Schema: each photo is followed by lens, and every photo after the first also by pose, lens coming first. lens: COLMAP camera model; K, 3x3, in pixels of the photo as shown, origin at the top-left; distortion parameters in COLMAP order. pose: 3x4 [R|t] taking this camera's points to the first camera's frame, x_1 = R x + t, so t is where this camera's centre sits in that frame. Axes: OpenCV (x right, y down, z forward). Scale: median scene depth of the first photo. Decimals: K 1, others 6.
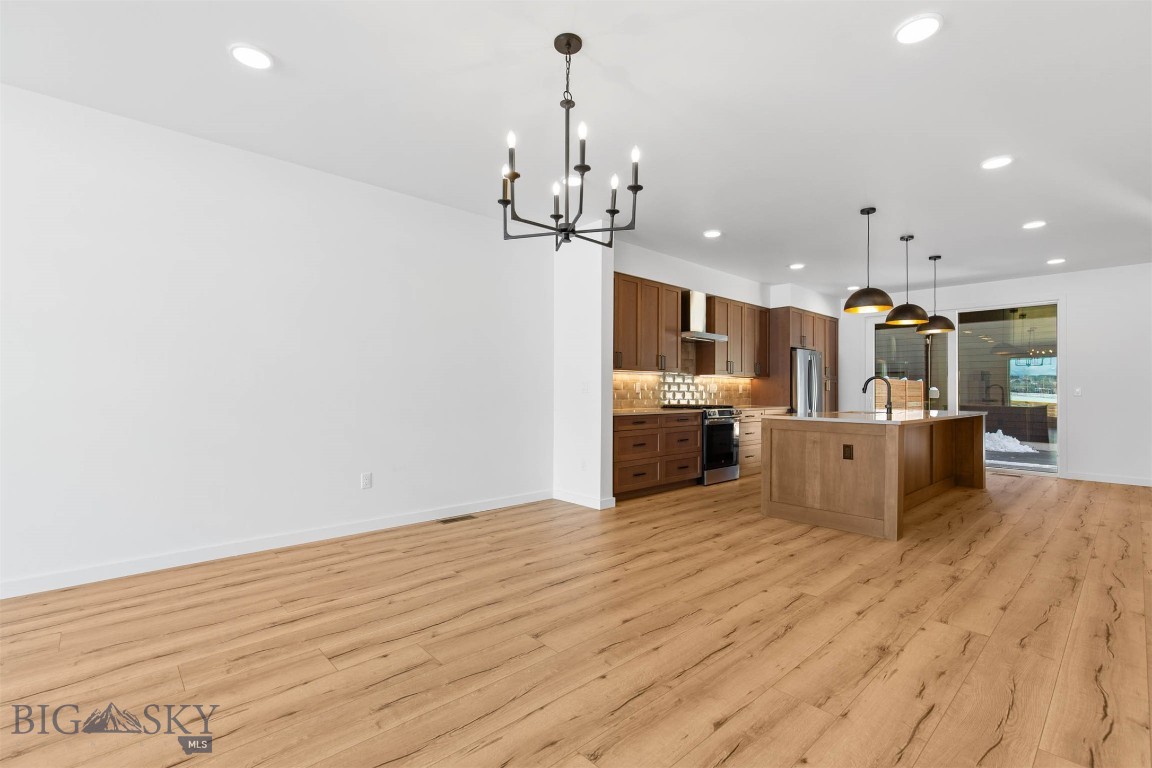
lens RADIAL K [[518.6, 0, 580.7], [0, 518.6, 377.4], [0, 0, 1]] dist [0.010500, -0.001750]
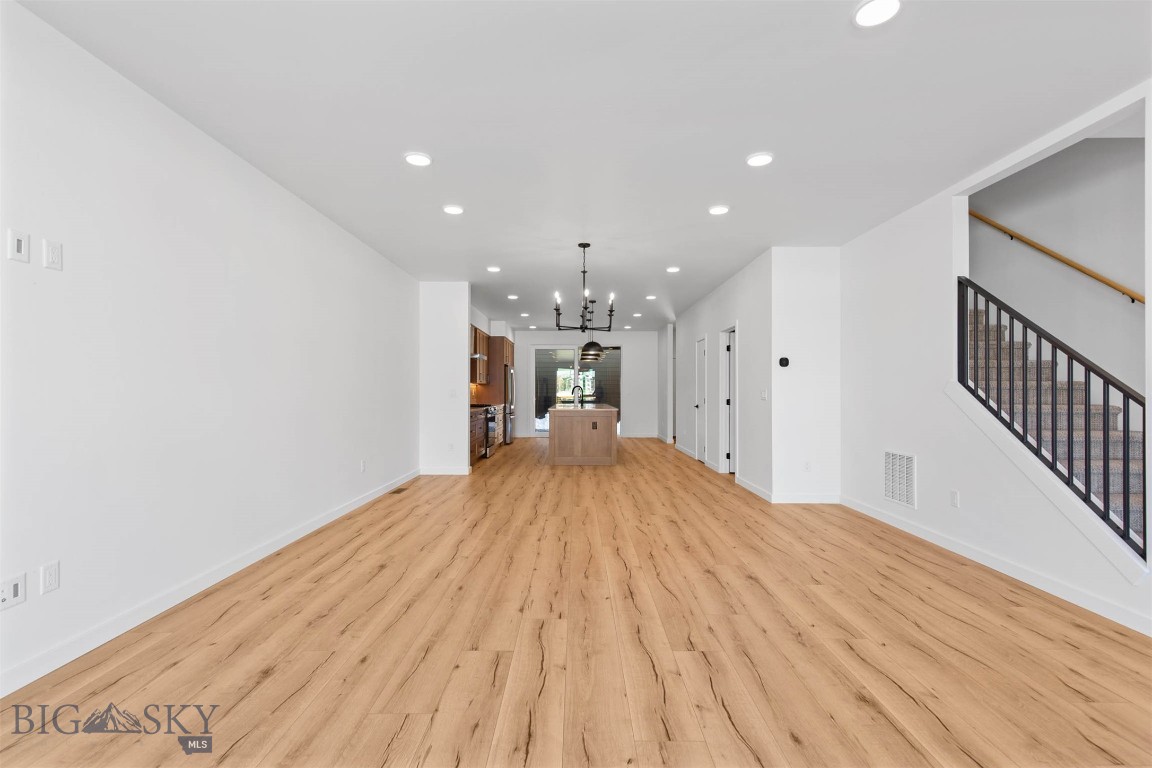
lens RADIAL K [[518.6, 0, 579.1], [0, 518.6, 386.2], [0, 0, 1]] dist [0.010500, -0.001750]
pose [[0.678596, 0.003697, 0.734502, -0.879248], [-0.019345, 0.999730, 0.012840, -0.029412], [-0.734257, -0.022922, 0.678485, -0.267699]]
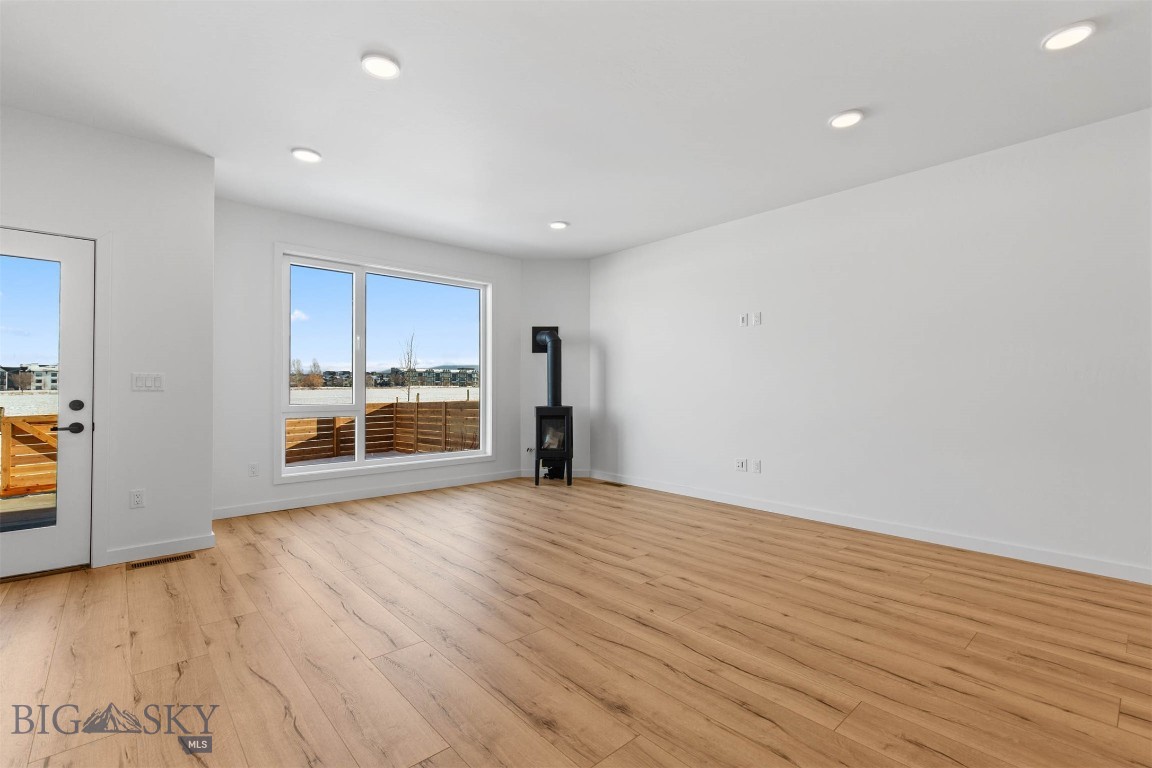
lens RADIAL K [[518.6, 0, 575.7], [0, 518.6, 382.7], [0, 0, 1]] dist [0.010500, -0.001750]
pose [[-0.023063, -0.013091, -0.999648, 0.179844], [0.024662, 0.999603, -0.013659, -0.000760], [0.999430, -0.024968, -0.022731, 0.071208]]
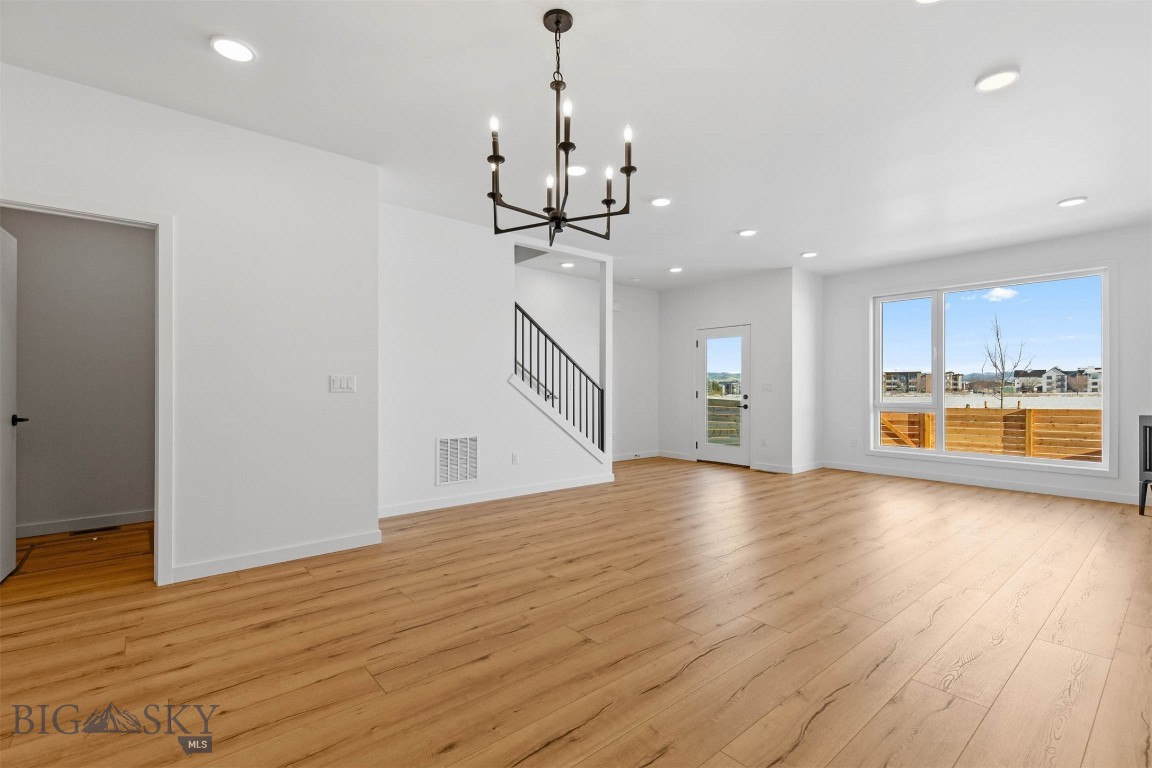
lens RADIAL K [[518.6, 0, 575.6], [0, 518.6, 386.6], [0, 0, 1]] dist [0.010500, -0.001750]
pose [[-0.998690, -0.005409, 0.050888, -0.053812], [-0.006906, 0.999547, -0.029299, 0.021792], [-0.050707, -0.029612, -0.998274, 1.008725]]
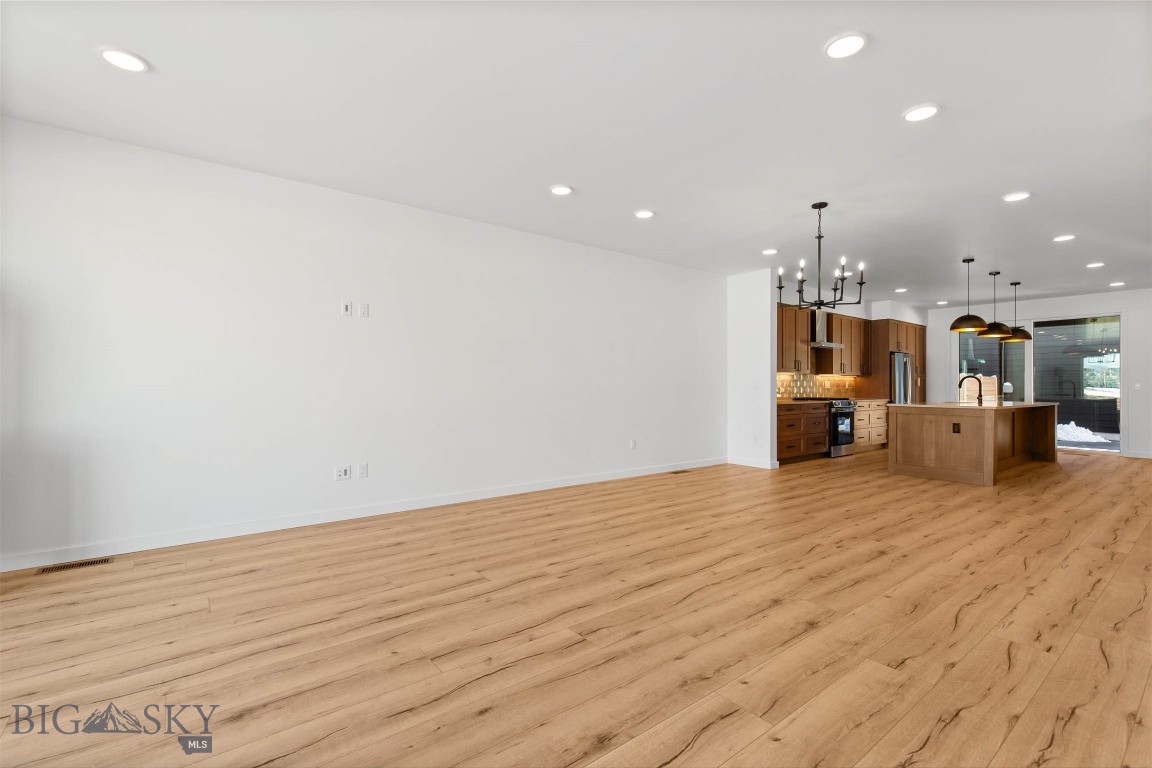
lens RADIAL K [[518.6, 0, 577.8], [0, 518.6, 378.6], [0, 0, 1]] dist [0.010500, -0.001750]
pose [[0.996408, -0.002739, -0.084638, -0.385445], [0.003773, 0.999920, 0.012064, -0.017803], [0.084598, -0.012340, 0.996339, -0.504280]]
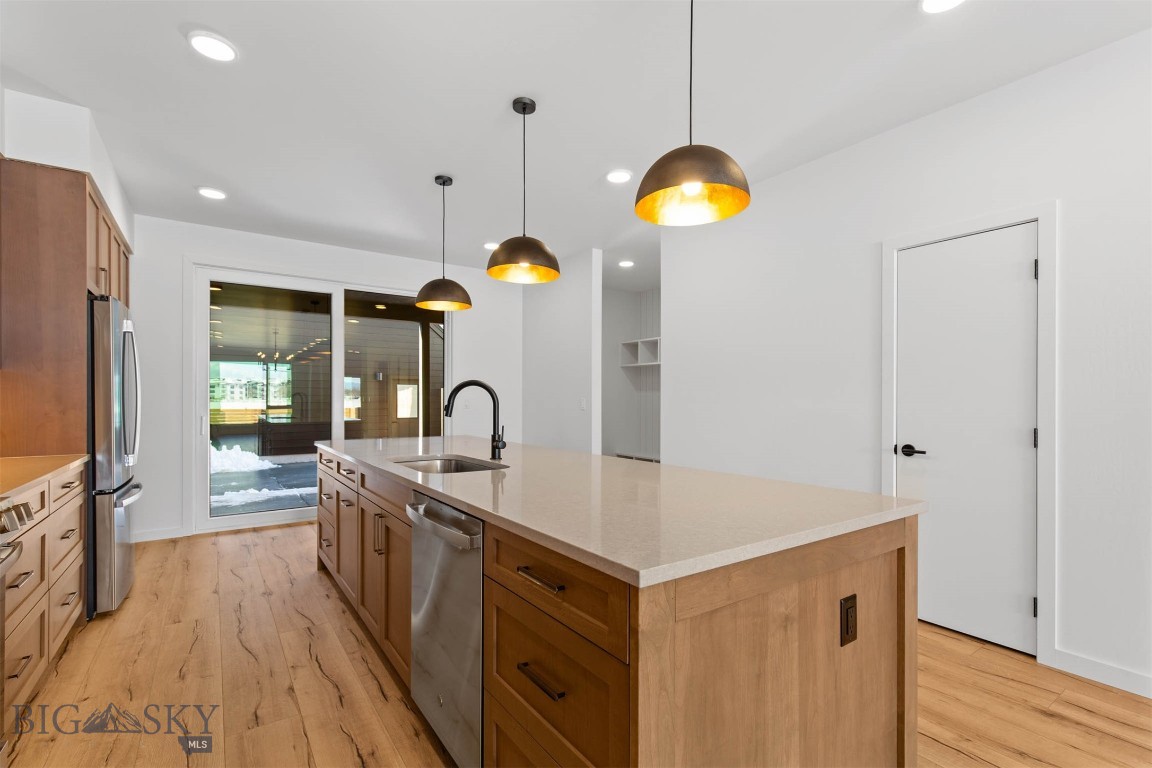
lens RADIAL K [[518.6, 0, 583.1], [0, 518.6, 396.4], [0, 0, 1]] dist [0.010500, -0.001750]
pose [[0.131522, 0.000578, 0.991313, 0.153036], [-0.027579, 0.999615, 0.003077, 0.007672], [-0.990929, -0.027744, 0.131488, 1.001759]]
